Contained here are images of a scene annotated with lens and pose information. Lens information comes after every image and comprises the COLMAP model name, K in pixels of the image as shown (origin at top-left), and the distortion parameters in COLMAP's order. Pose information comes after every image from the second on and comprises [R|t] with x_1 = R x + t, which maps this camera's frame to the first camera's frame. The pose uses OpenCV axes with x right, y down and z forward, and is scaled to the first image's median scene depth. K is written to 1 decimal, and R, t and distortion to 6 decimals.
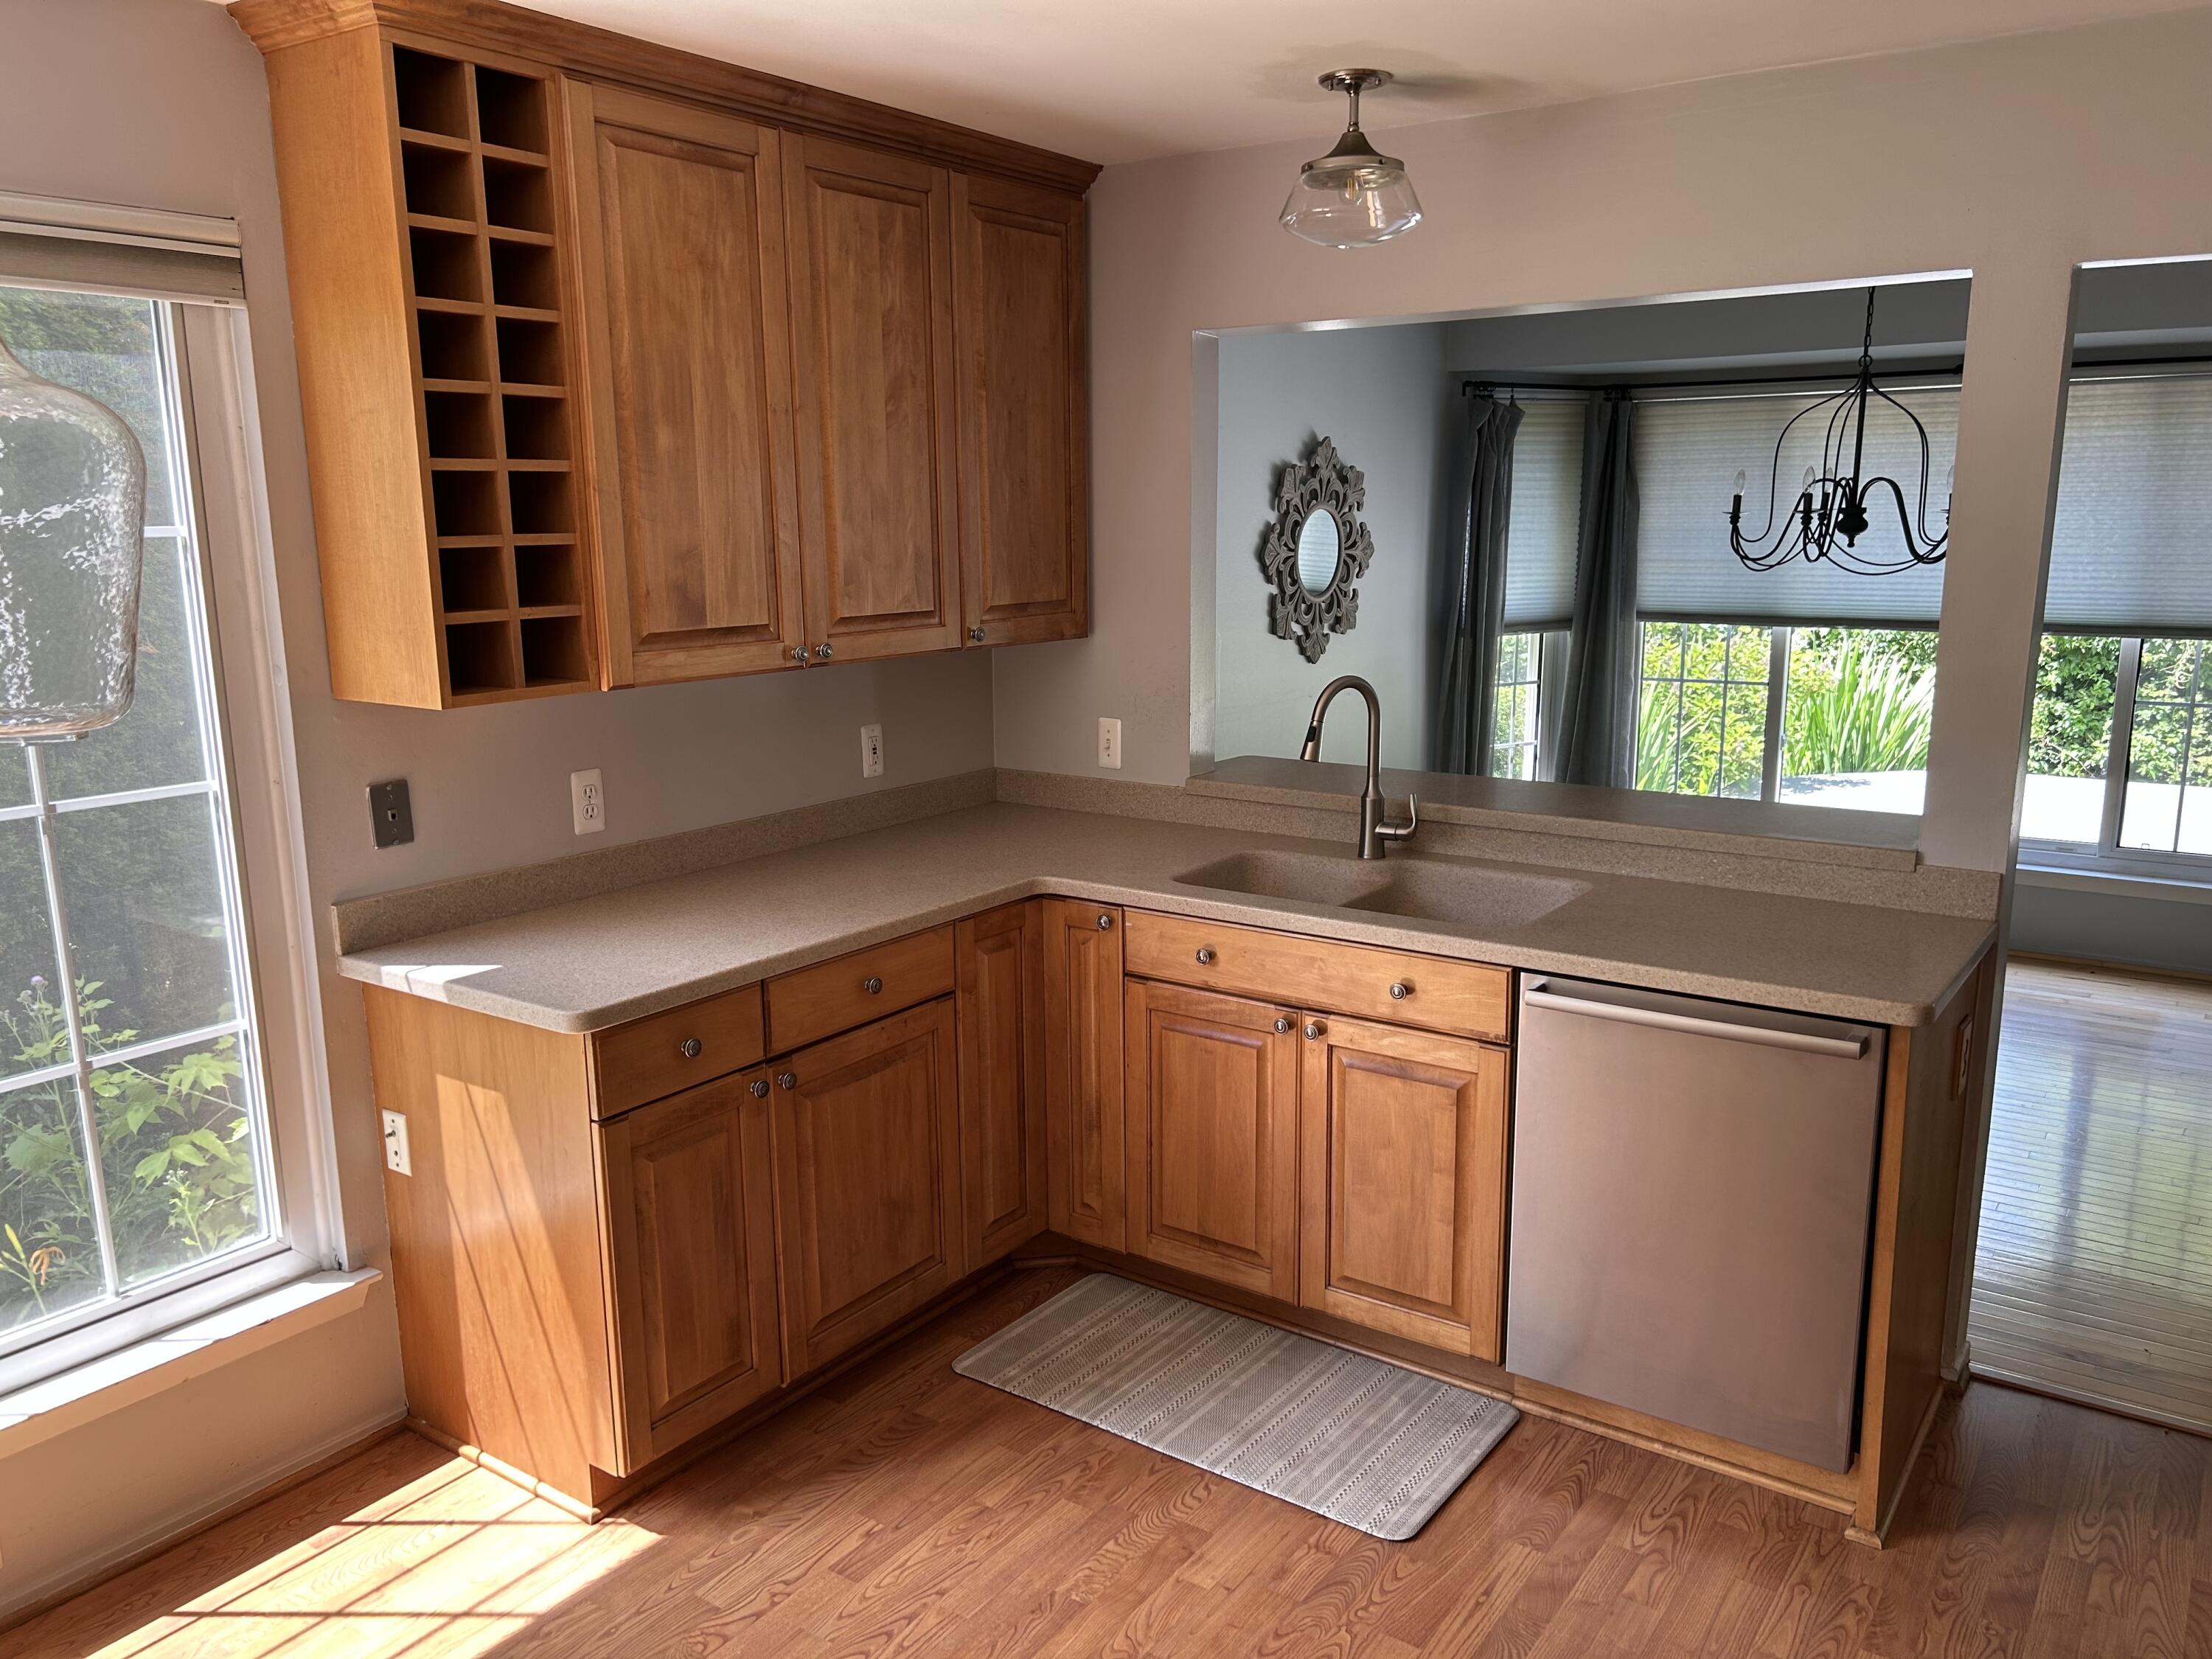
lens RADIAL K [[1647.9, 0, 1110.8], [0, 1647.9, 848.1], [0, 0, 1]] dist [-0.000674, -0.016745]
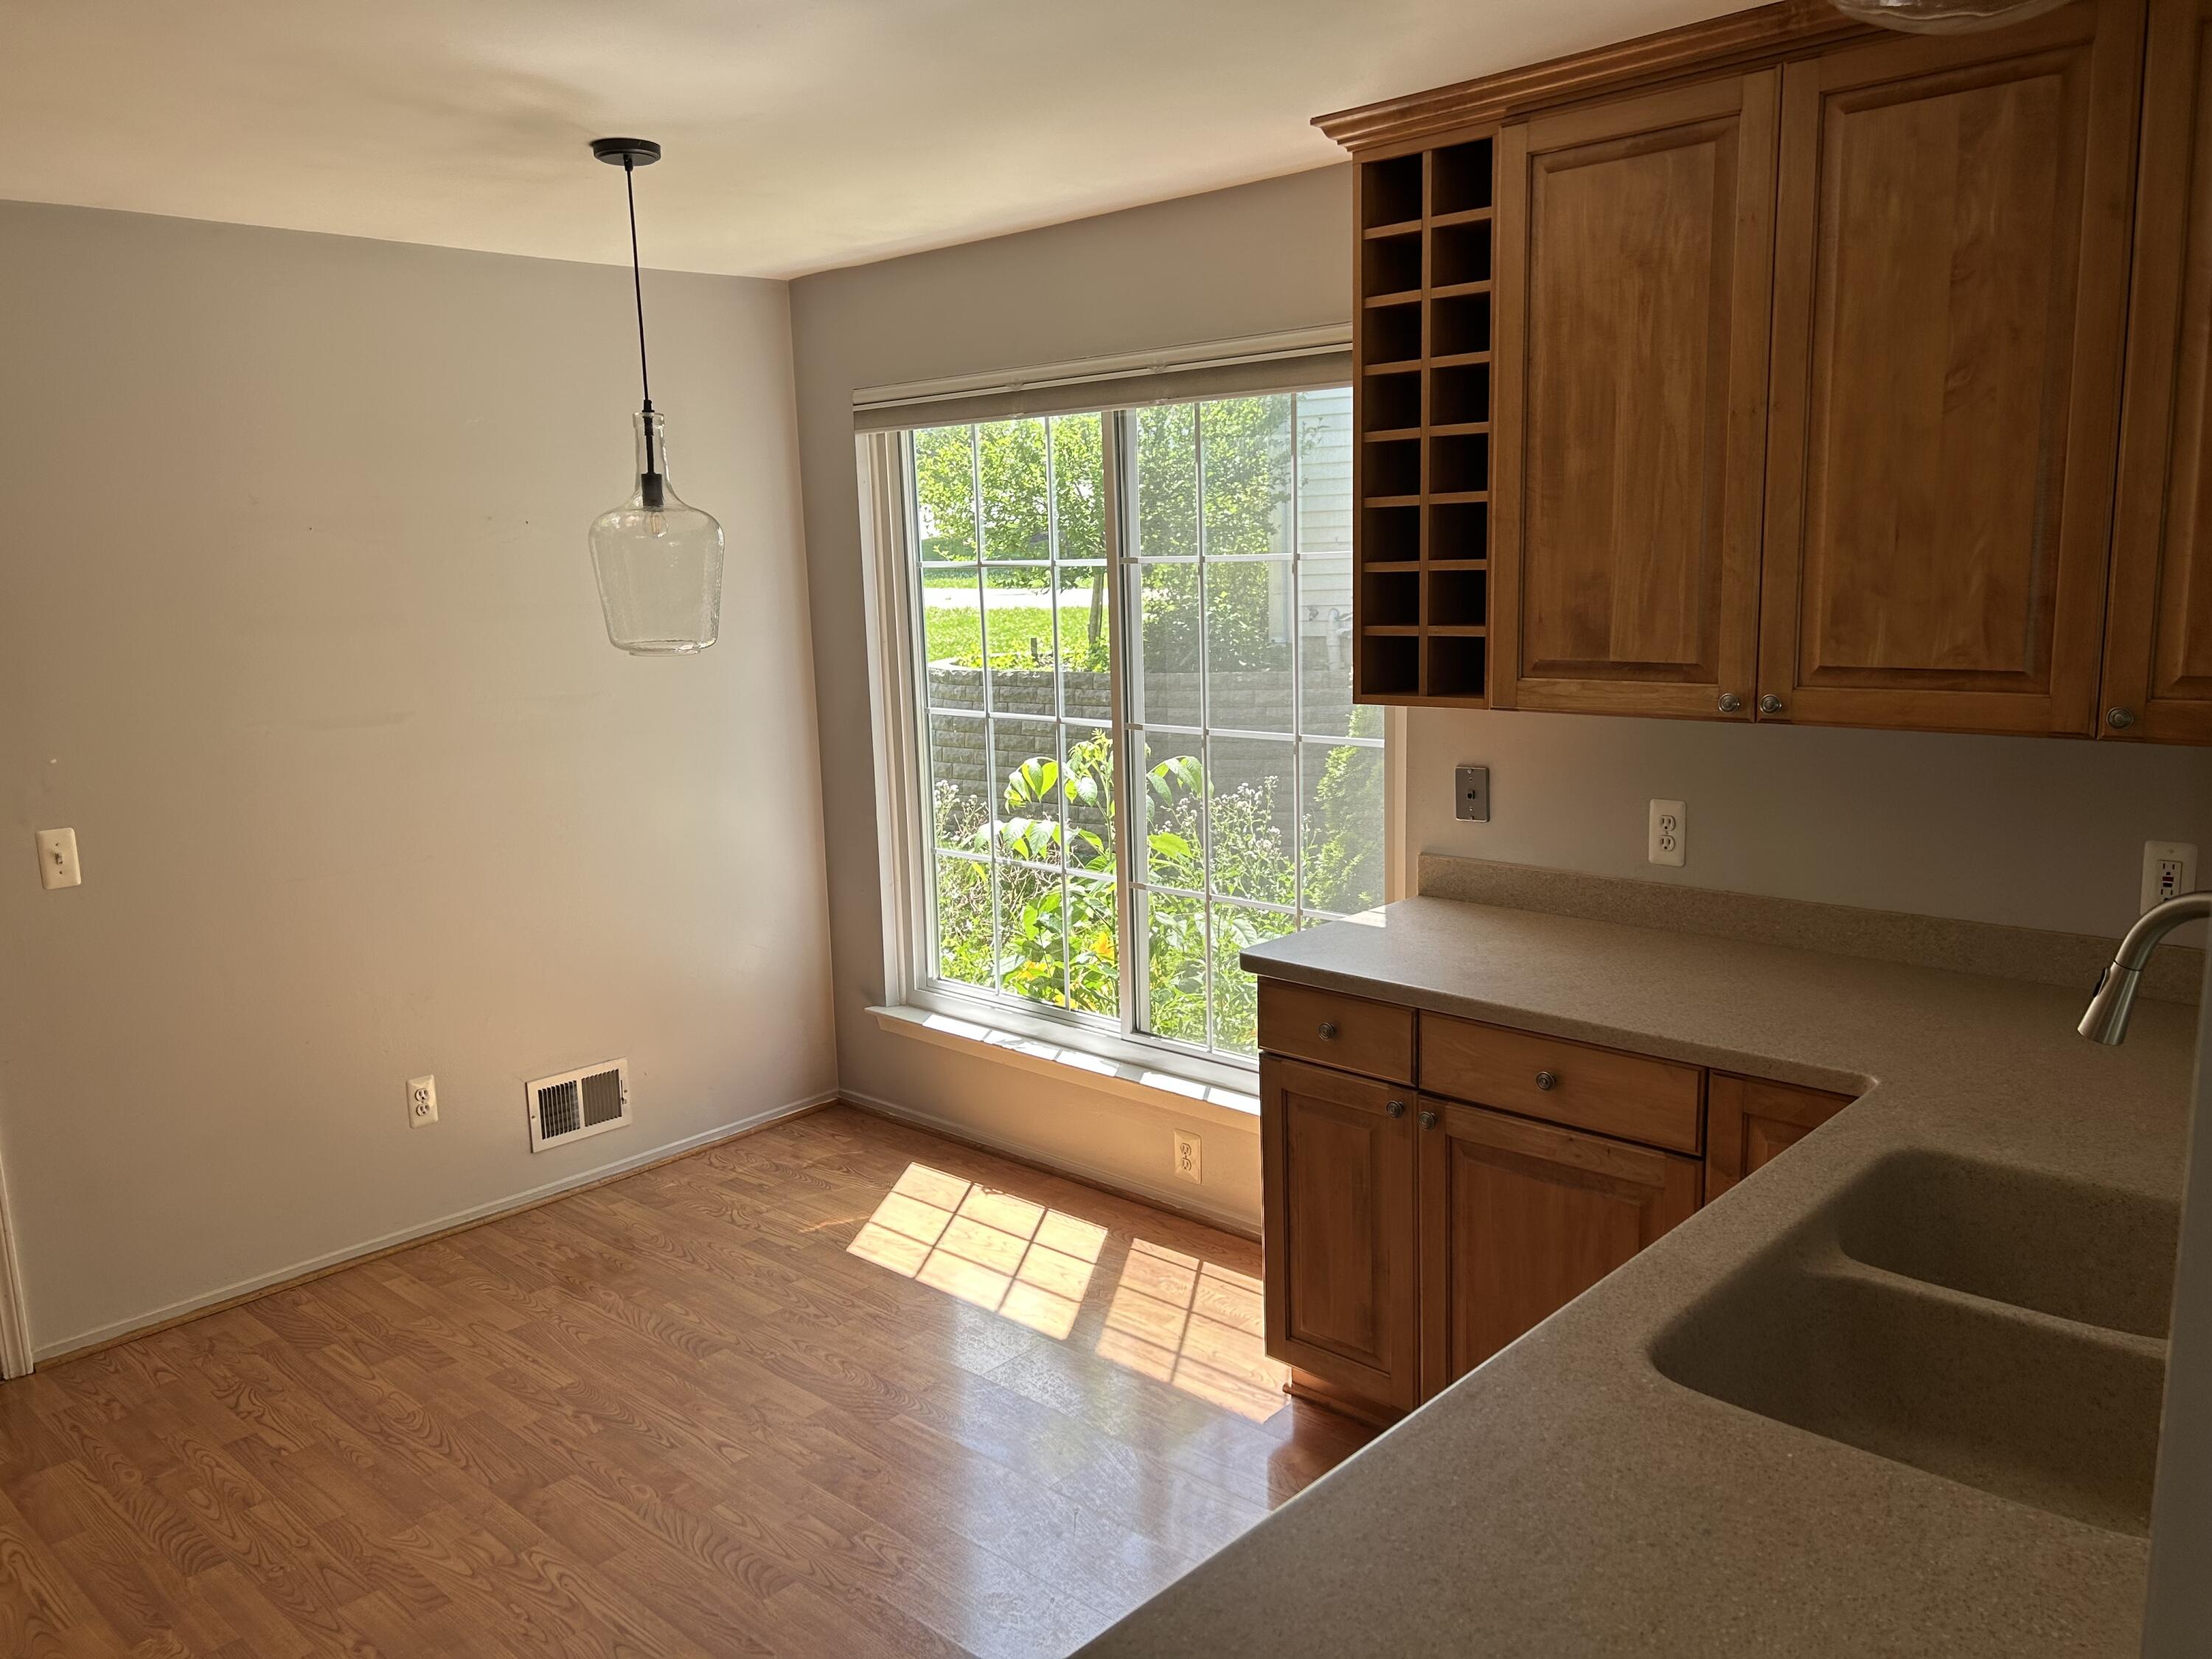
lens RADIAL K [[1647.9, 0, 1105.4], [0, 1647.9, 832.0], [0, 0, 1]] dist [-0.000674, -0.016745]
pose [[-0.151579, 0.183348, -0.971292, 0.732996], [-0.164408, 0.964281, 0.207682, -0.191031], [0.974676, 0.191168, -0.116021, 0.868297]]
